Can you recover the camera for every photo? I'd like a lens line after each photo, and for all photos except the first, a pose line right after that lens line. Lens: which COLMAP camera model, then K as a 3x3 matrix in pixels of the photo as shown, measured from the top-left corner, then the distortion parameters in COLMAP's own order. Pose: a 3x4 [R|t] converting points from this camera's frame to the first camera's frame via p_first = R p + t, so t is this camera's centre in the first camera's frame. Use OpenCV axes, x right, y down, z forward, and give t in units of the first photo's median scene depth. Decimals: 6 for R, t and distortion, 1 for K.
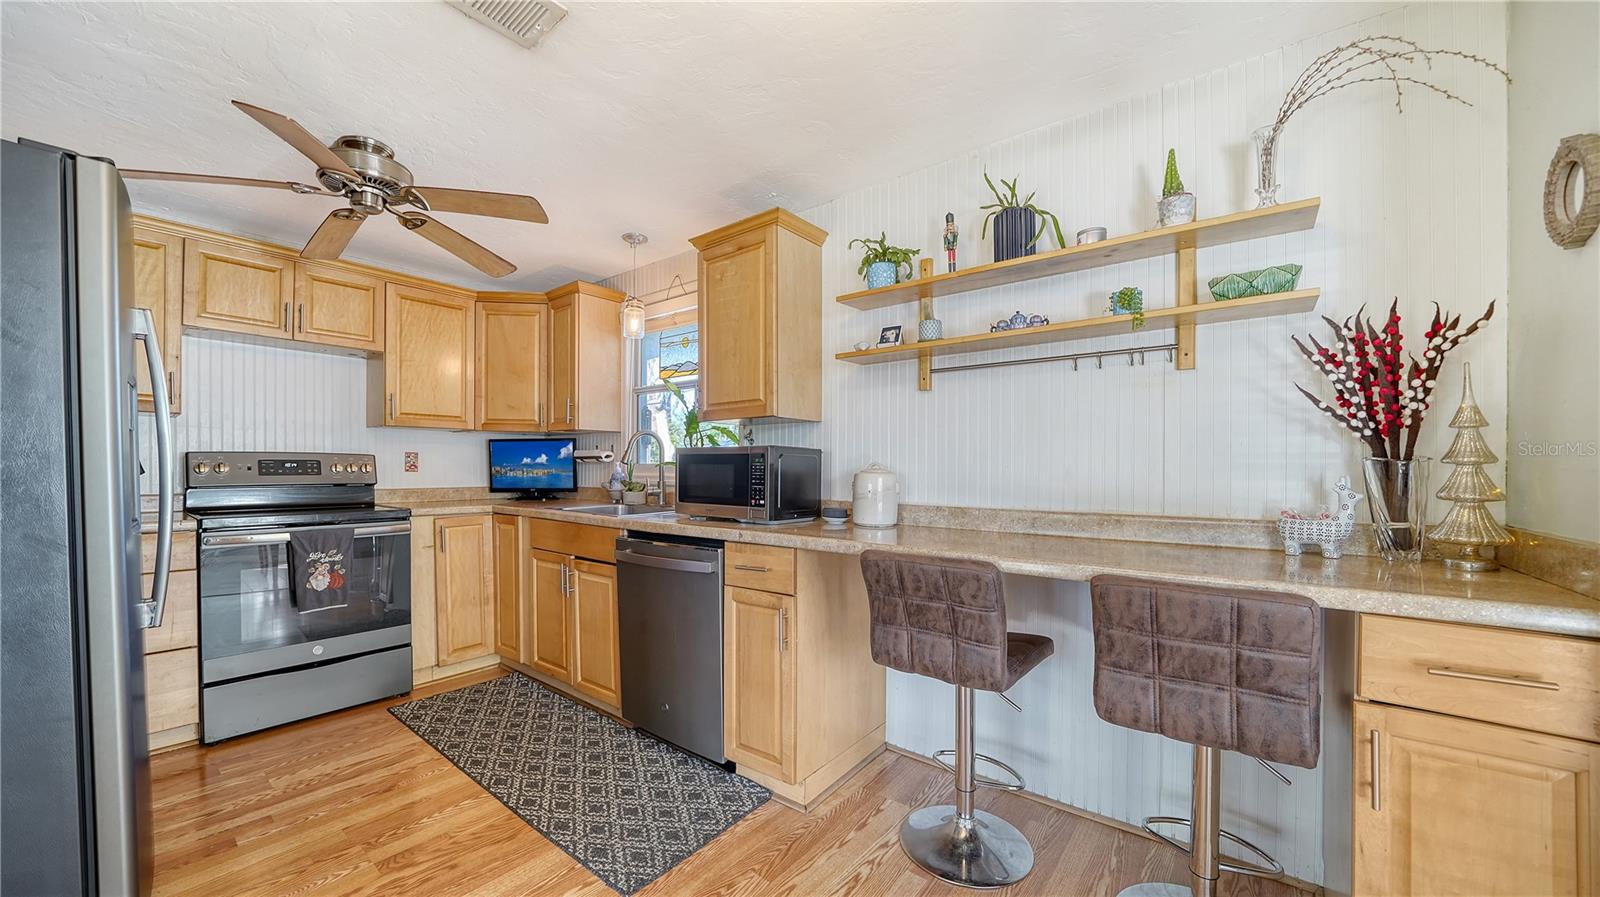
lens RADIAL K [[575.0, 0, 798.9], [0, 575.0, 464.5], [0, 0, 1]] dist [-0.001671, -0.000104]
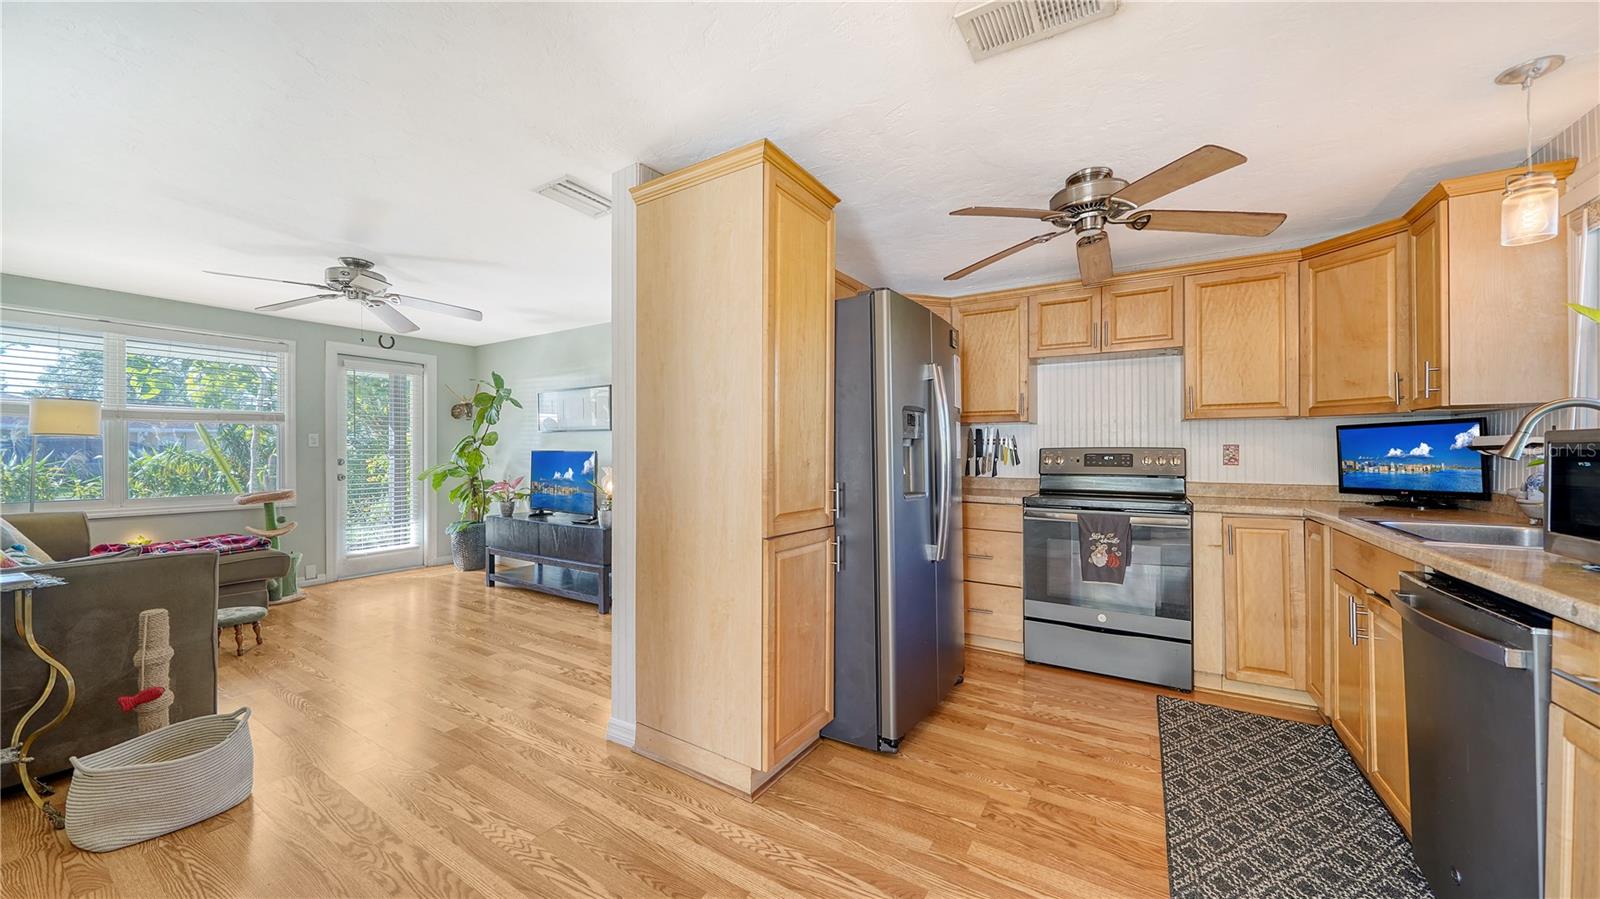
lens RADIAL K [[584.7, 0, 796.3], [0, 584.7, 452.3], [0, 0, 1]] dist [-0.000305, -0.000146]
pose [[0.123722, -0.004237, -0.992308, 0.250740], [0.001807, 0.999990, -0.004044, -0.007812], [0.992315, -0.001293, 0.123729, 0.232862]]
